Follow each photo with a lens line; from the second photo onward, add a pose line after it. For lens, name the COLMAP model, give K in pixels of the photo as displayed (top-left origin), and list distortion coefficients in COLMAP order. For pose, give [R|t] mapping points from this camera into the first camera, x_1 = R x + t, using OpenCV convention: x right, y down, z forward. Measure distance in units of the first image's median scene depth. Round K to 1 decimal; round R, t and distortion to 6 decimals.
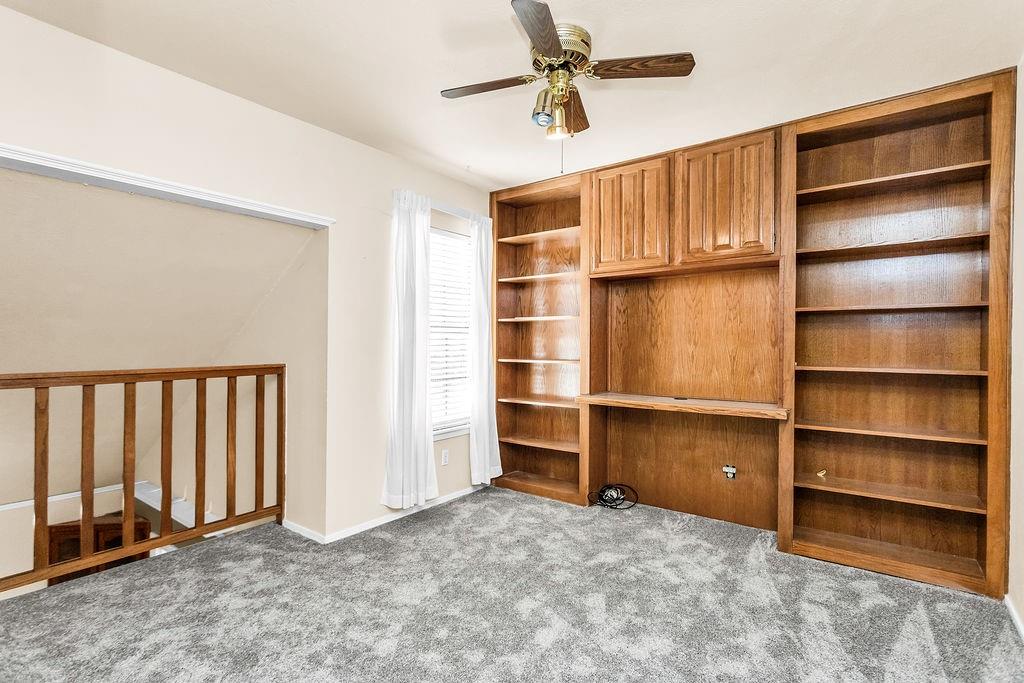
lens RADIAL K [[494.0, 0, 510.8], [0, 494.0, 343.3], [0, 0, 1]] dist [0.004242, 0.000470]
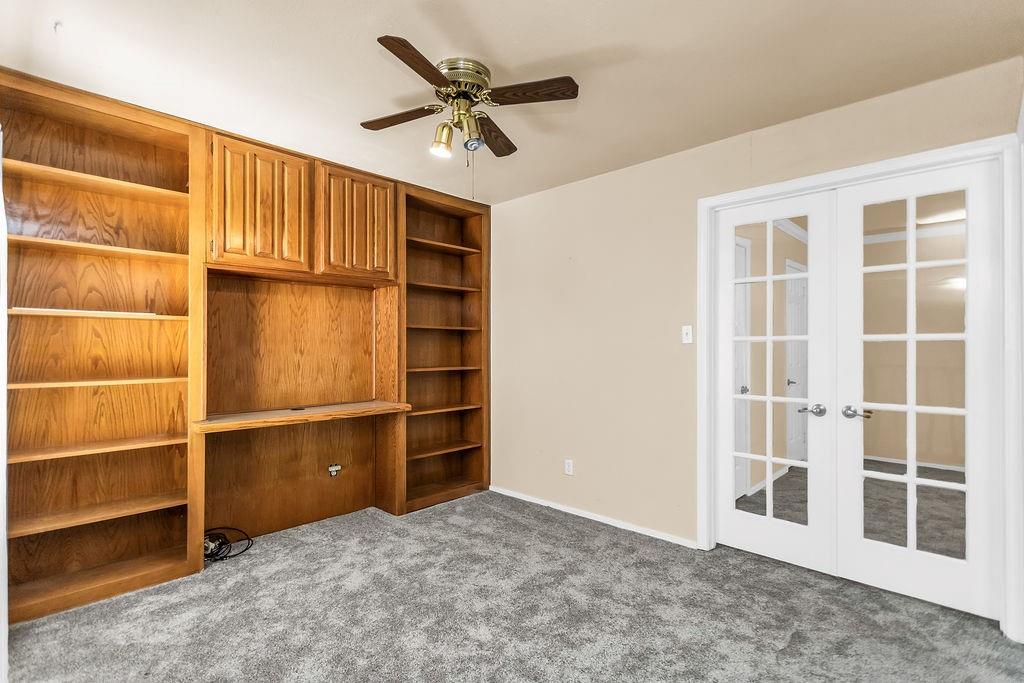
lens RADIAL K [[494.0, 0, 510.8], [0, 494.0, 343.3], [0, 0, 1]] dist [0.004242, 0.000470]
pose [[0.120840, 0.007440, 0.992644, -0.563860], [-0.001415, 0.999972, -0.007323, -0.011268], [-0.992671, -0.000520, 0.120847, 0.461629]]
